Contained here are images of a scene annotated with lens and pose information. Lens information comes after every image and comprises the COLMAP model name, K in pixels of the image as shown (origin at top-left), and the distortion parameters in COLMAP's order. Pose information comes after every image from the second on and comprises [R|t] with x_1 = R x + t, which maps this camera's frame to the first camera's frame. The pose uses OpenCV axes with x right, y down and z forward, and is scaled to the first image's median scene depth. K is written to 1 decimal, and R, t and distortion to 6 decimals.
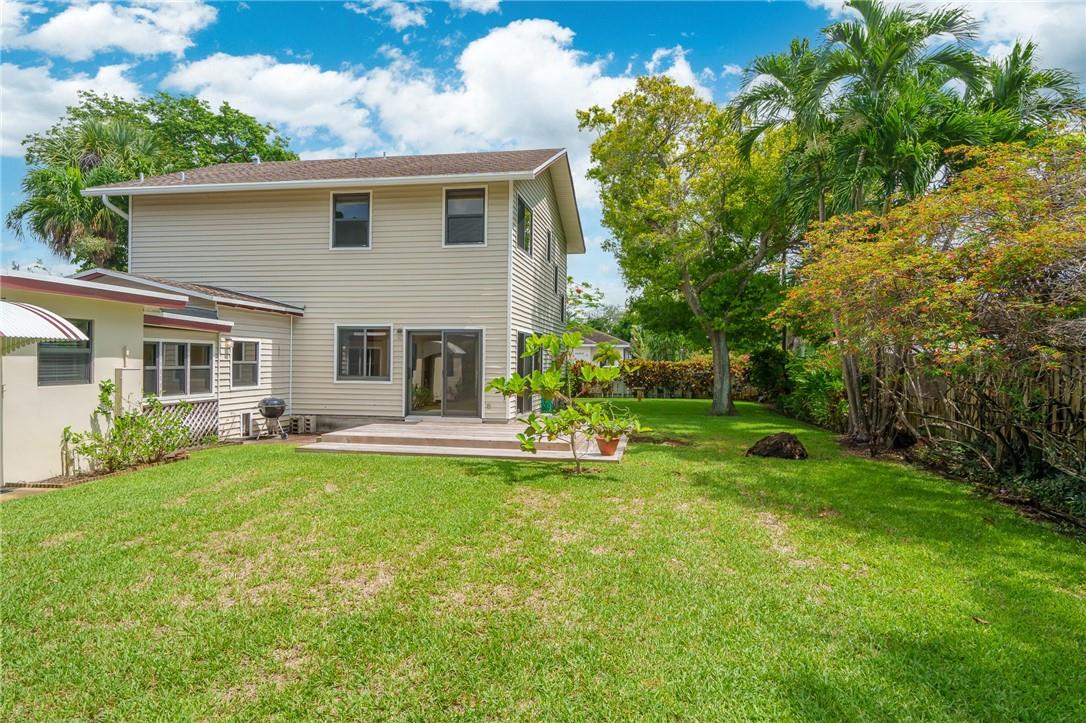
lens RADIAL K [[637.9, 0, 537.3], [0, 637.9, 366.1], [0, 0, 1]] dist [0.003359, 0.001830]
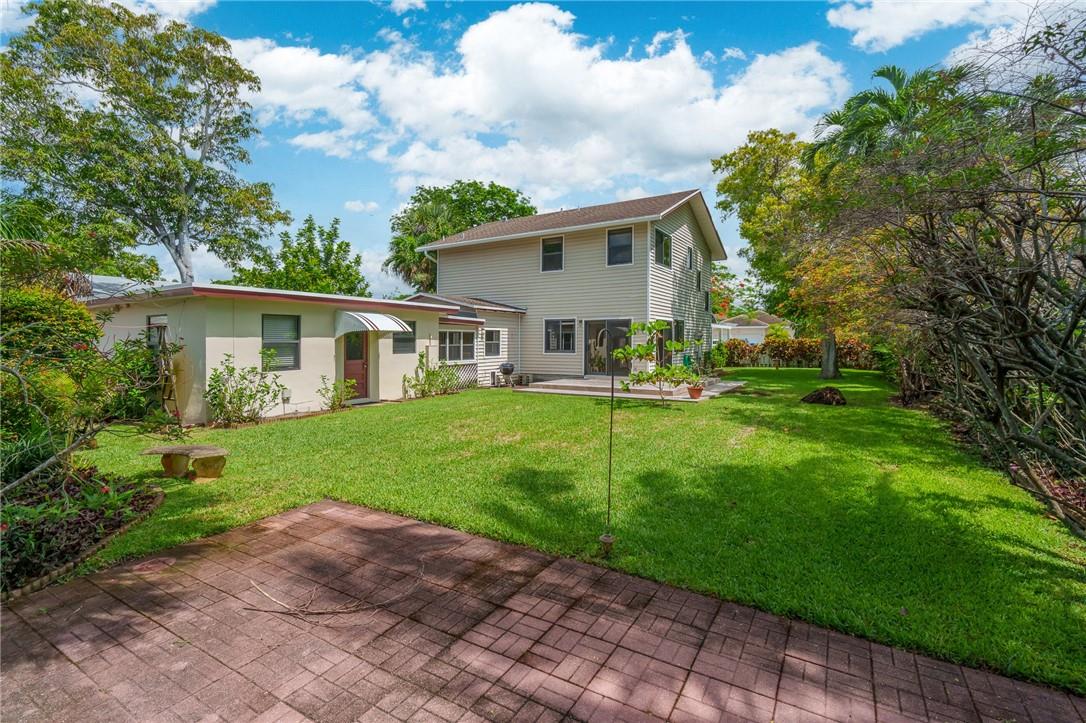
lens RADIAL K [[491.4, 0, 543.0], [0, 491.4, 337.3], [0, 0, 1]] dist [-0.004152, 0.001398]
pose [[0.928616, -0.016459, -0.370678, 0.154384], [0.009841, 0.999757, -0.019737, 0.008089], [0.370912, 0.014681, 0.928552, -0.175533]]
